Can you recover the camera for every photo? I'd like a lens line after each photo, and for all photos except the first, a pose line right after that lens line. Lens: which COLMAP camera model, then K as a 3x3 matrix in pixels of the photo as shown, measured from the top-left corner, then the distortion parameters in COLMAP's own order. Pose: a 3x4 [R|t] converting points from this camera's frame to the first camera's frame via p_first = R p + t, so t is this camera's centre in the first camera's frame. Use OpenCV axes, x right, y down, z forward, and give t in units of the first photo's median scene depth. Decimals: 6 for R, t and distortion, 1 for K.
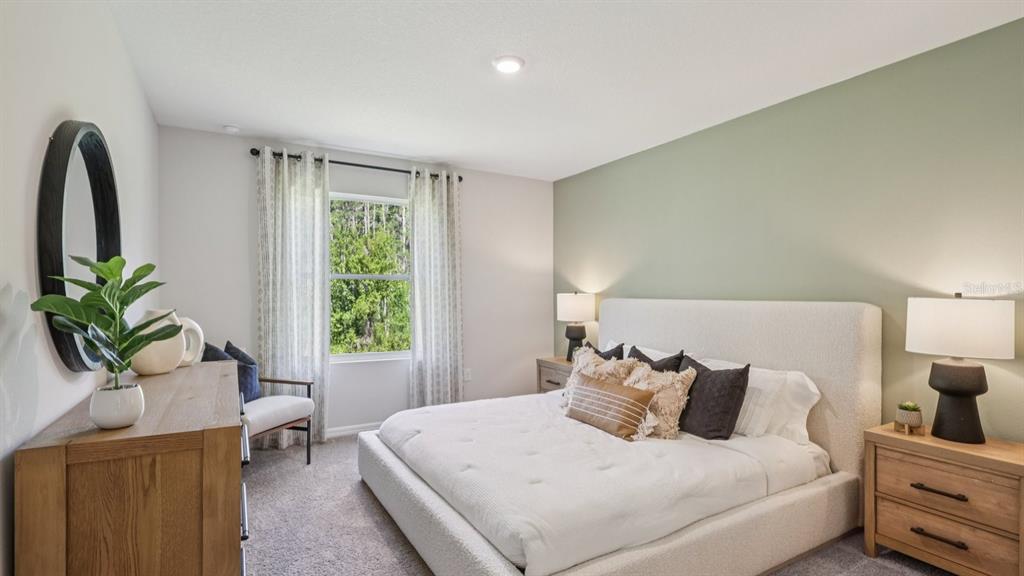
lens RADIAL K [[487.5, 0, 507.3], [0, 487.5, 290.8], [0, 0, 1]] dist [-0.001094, -0.000202]
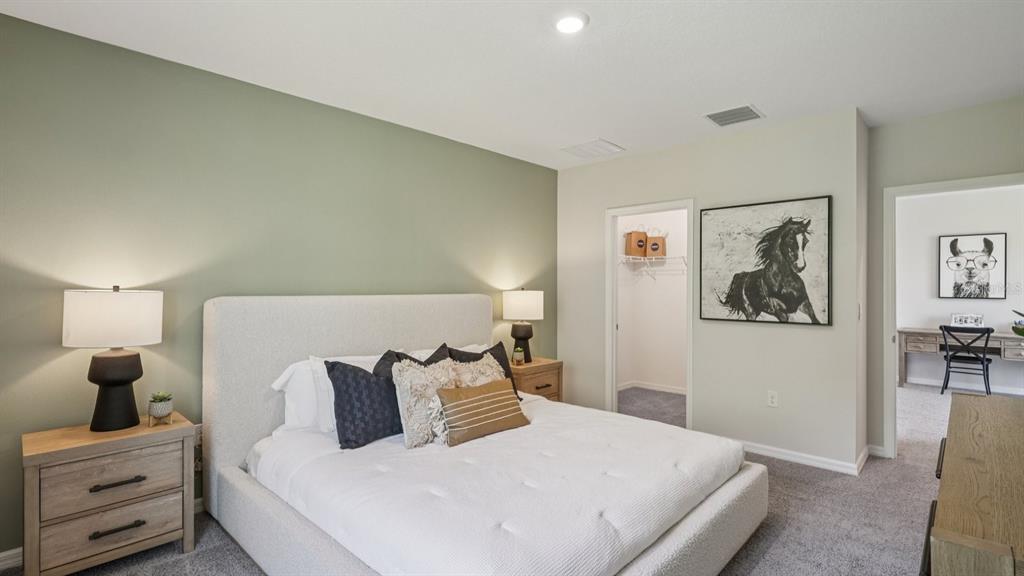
lens RADIAL K [[487.5, 0, 504.8], [0, 487.5, 291.0], [0, 0, 1]] dist [-0.001094, -0.000202]
pose [[-0.280578, -0.009004, 0.959789, -0.304183], [-0.010011, 0.999929, 0.006454, 0.000466], [-0.959779, -0.007797, -0.280648, 0.528301]]
